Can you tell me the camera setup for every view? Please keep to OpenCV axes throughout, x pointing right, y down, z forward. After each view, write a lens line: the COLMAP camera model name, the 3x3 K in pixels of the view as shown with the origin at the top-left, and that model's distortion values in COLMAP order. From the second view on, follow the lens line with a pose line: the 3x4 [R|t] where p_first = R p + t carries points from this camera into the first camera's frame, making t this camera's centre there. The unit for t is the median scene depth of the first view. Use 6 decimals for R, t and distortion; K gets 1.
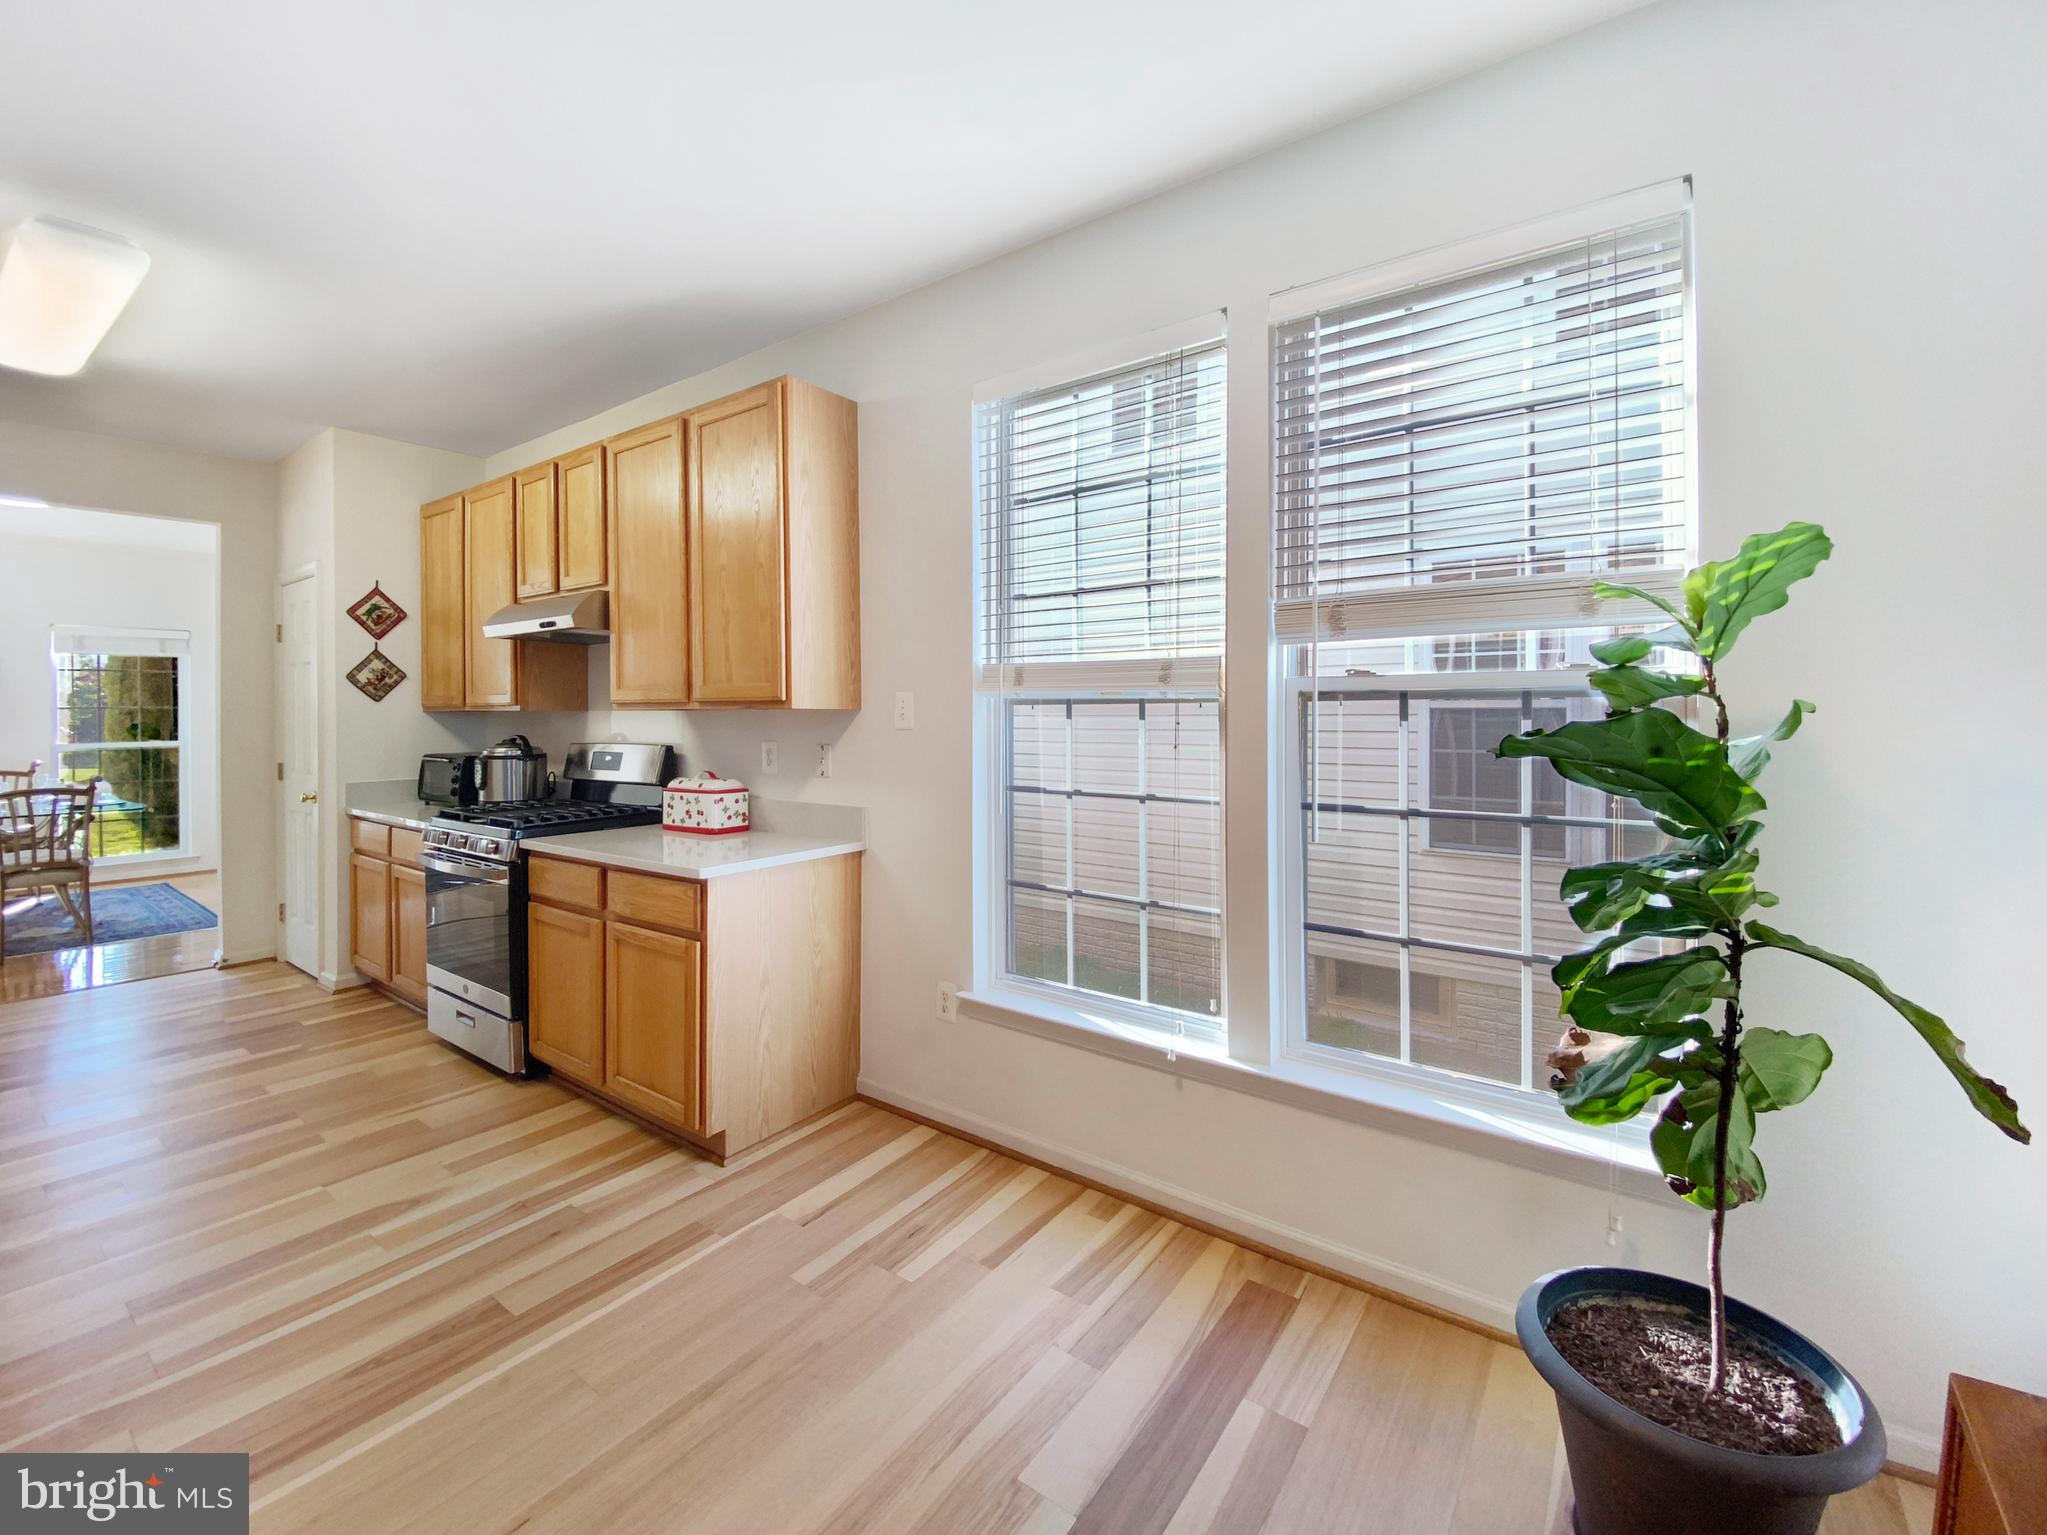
lens RADIAL K [[850.8, 0, 1050.3], [0, 850.8, 706.7], [0, 0, 1]] dist [-0.014479, -0.006736]
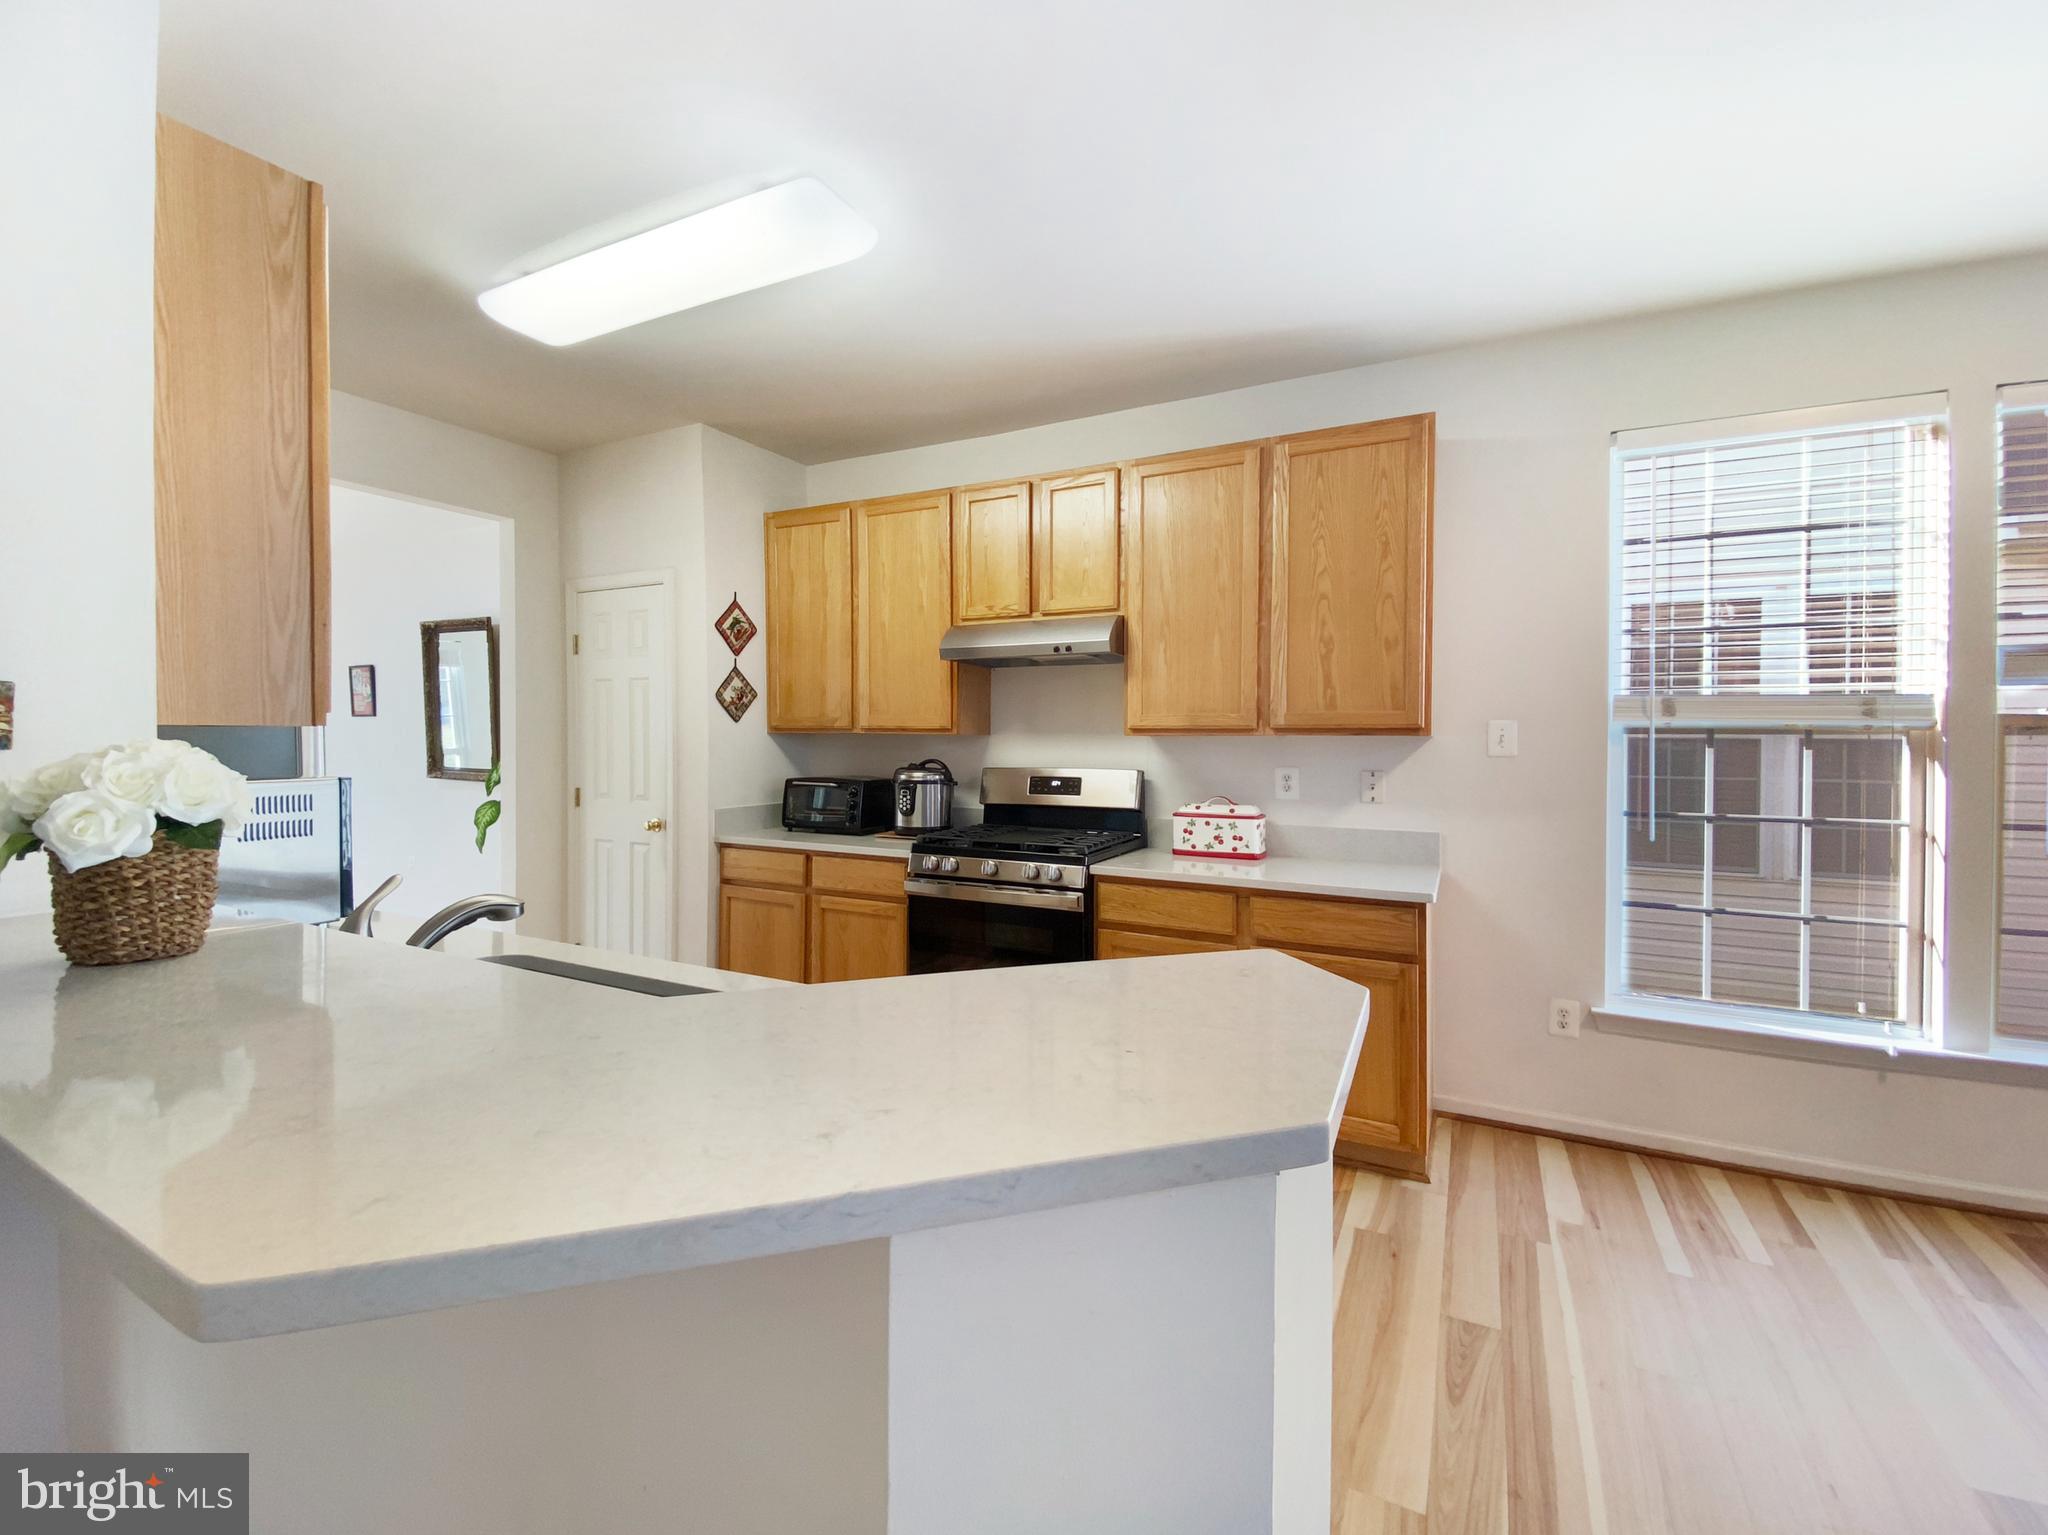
lens RADIAL K [[851.2, 0, 1004.7], [0, 851.2, 734.8], [0, 0, 1]] dist [-0.014479, -0.006736]
pose [[0.993983, 0.014171, 0.108614, -0.676066], [-0.013800, 0.999896, -0.004169, 0.009377], [-0.108662, 0.002645, 0.994075, 0.026407]]
